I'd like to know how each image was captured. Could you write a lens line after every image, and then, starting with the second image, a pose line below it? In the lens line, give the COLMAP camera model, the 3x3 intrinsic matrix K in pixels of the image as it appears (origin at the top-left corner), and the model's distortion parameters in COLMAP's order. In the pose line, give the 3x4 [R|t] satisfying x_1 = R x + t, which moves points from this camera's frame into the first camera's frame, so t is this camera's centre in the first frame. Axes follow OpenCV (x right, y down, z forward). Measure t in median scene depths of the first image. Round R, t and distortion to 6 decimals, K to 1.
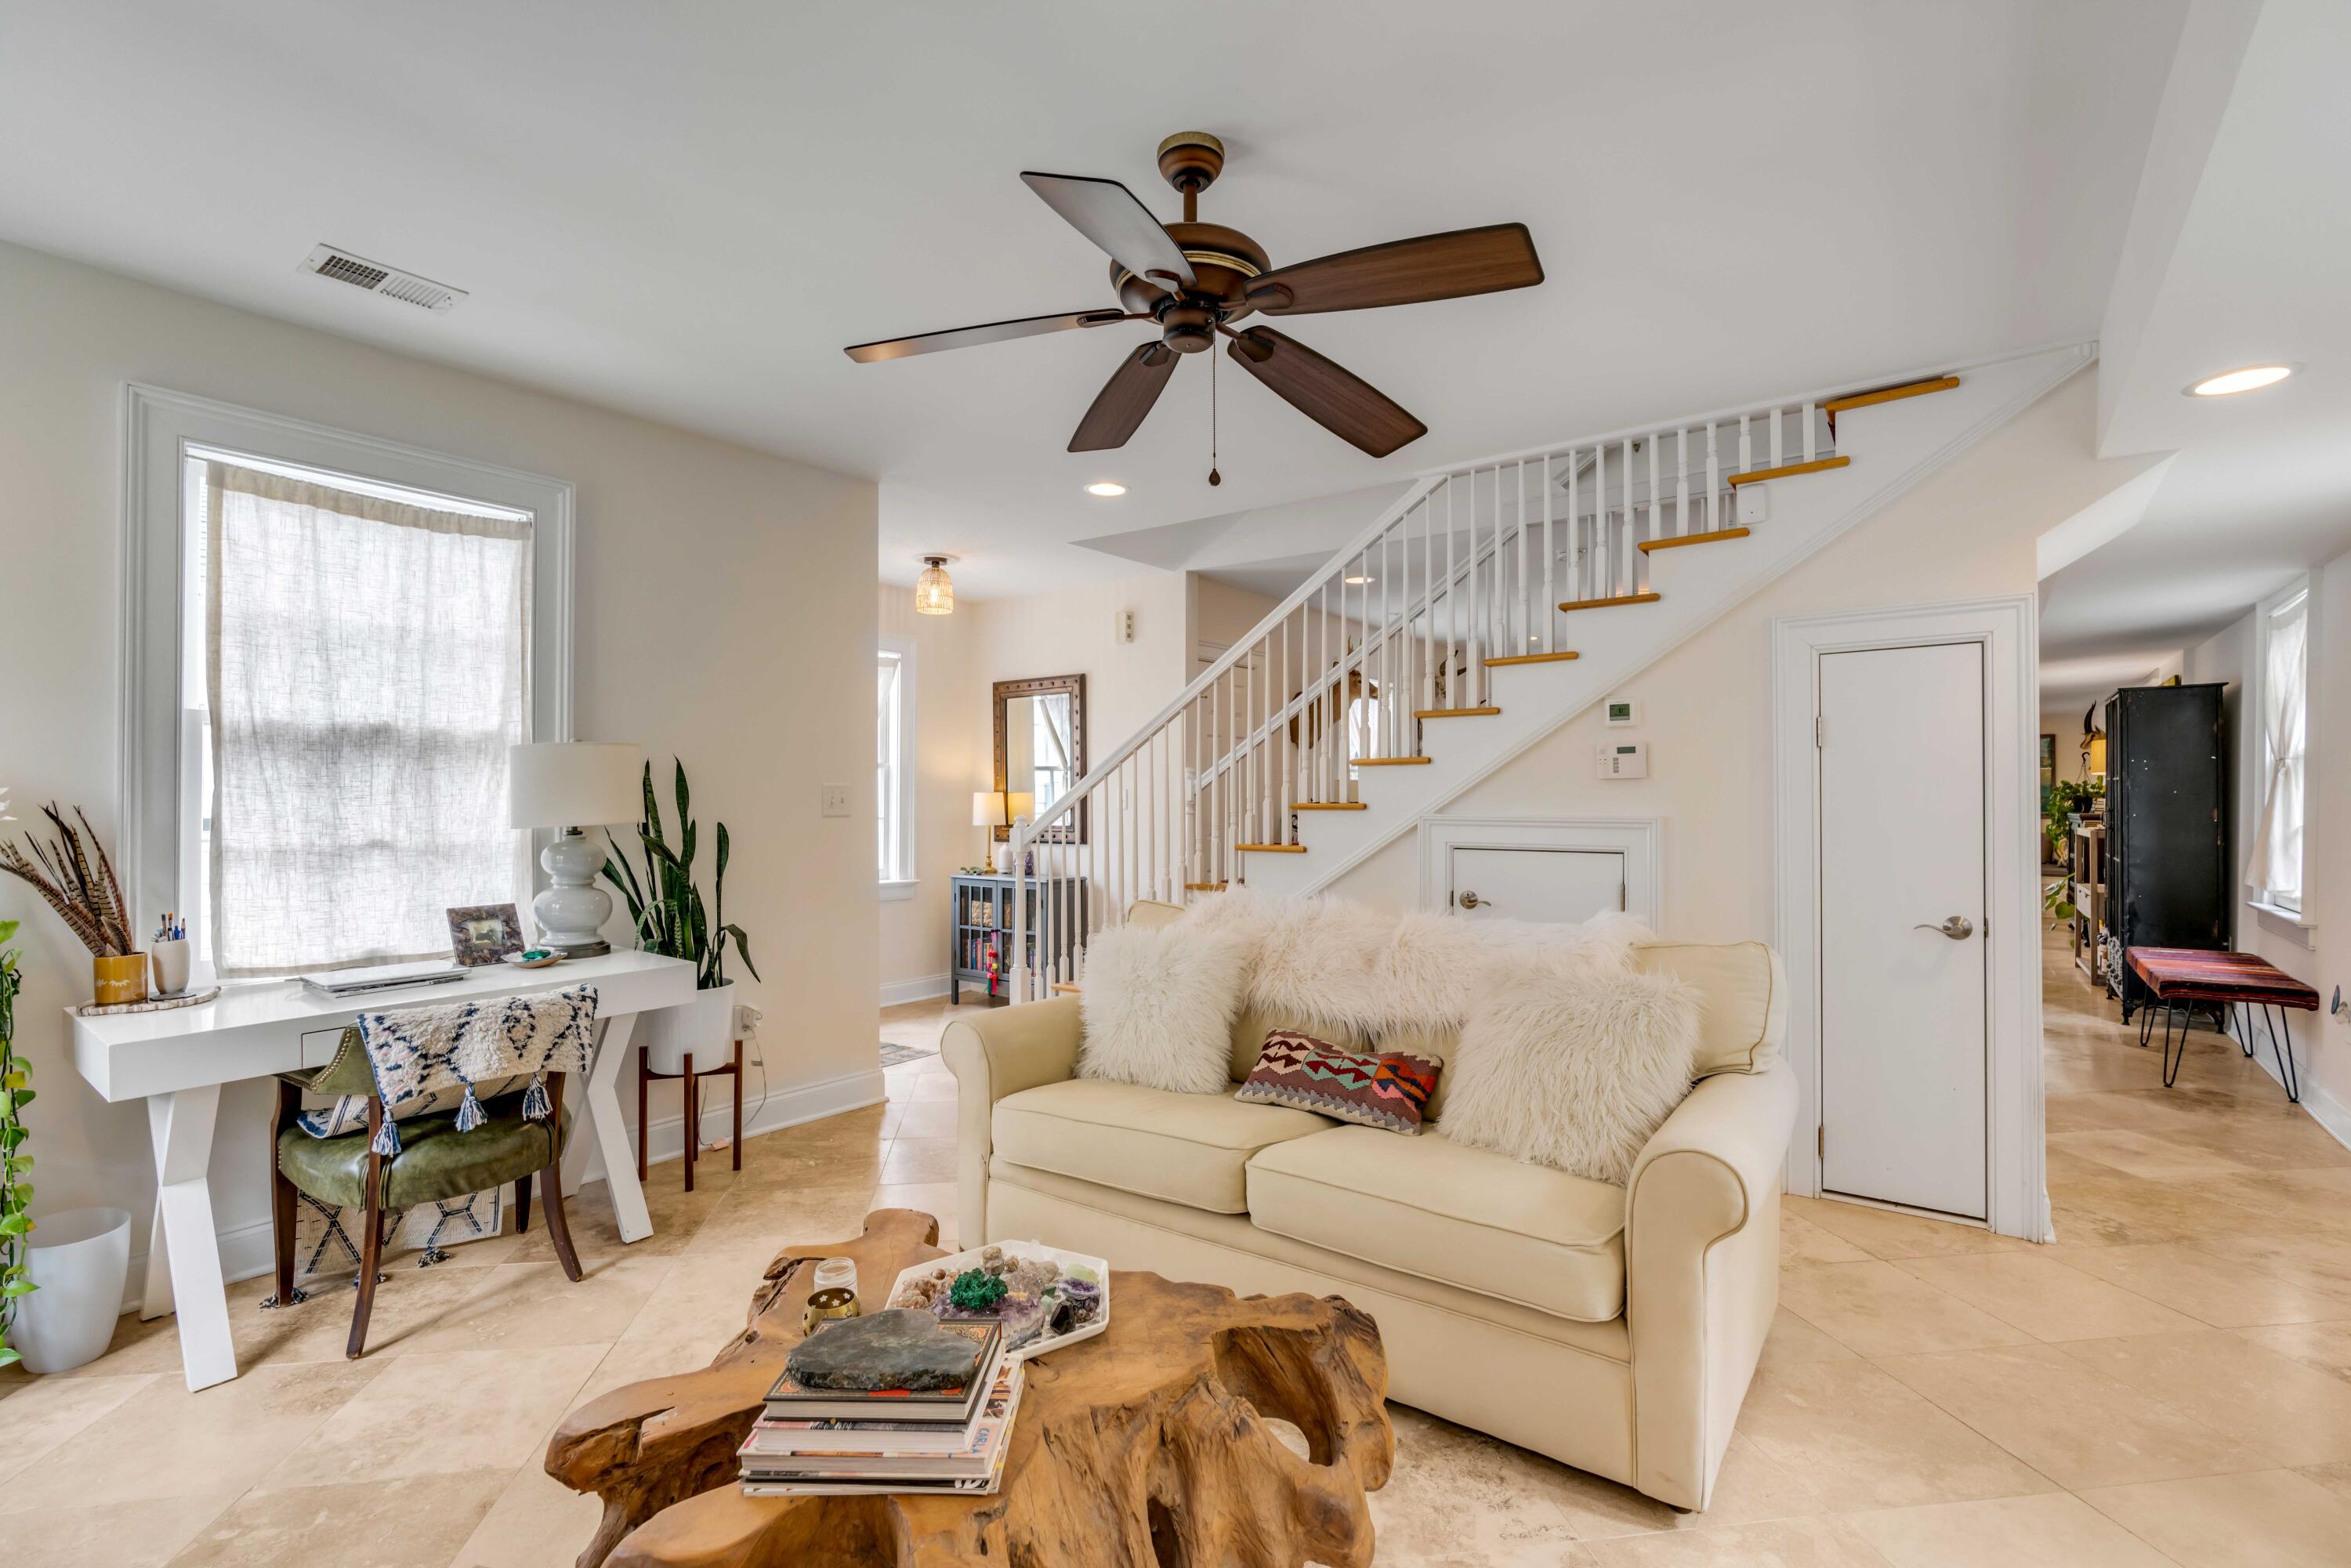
lens RADIAL K [[1016.8, 0, 1167.4], [0, 1016.8, 791.1], [0, 0, 1]] dist [-0.001613, 0.000625]
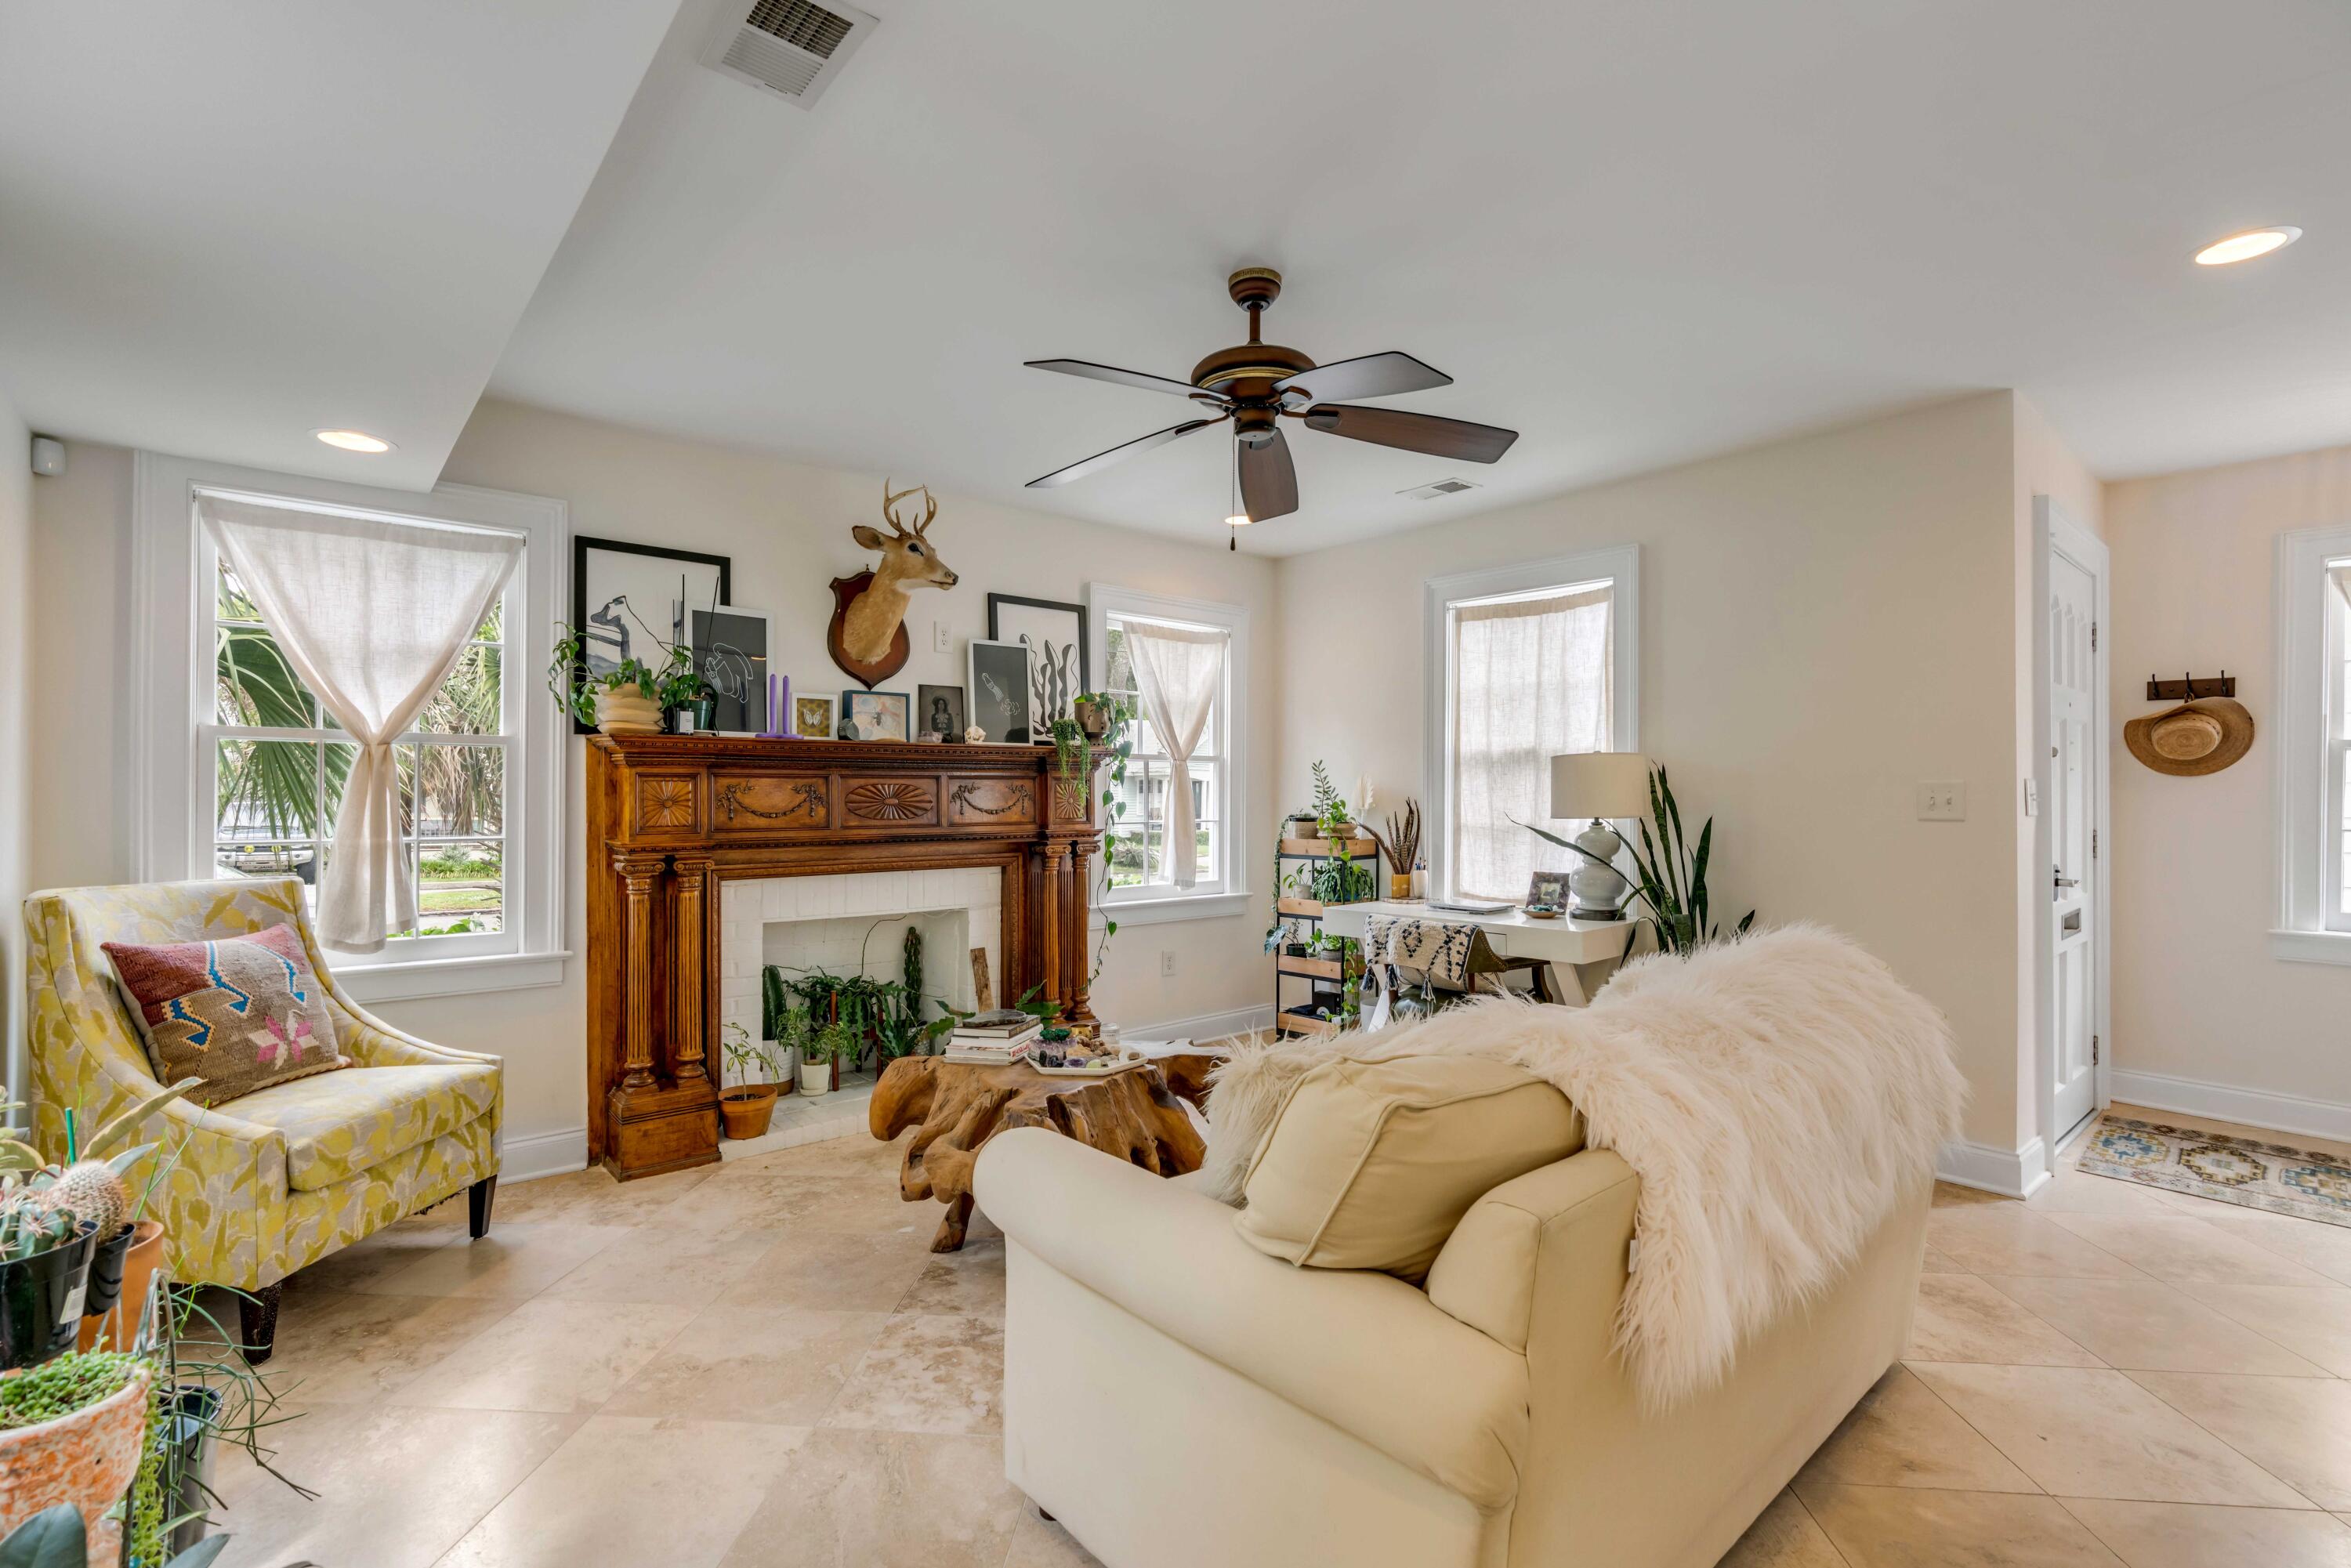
lens RADIAL K [[1016.8, 0, 1167.4], [0, 1016.8, 791.1], [0, 0, 1]] dist [-0.001613, 0.000625]
pose [[-0.211607, -0.006258, -0.977335, 0.908132], [0.000100, 0.999979, -0.006424, 0.010089], [0.977355, -0.001457, -0.211602, 0.867534]]
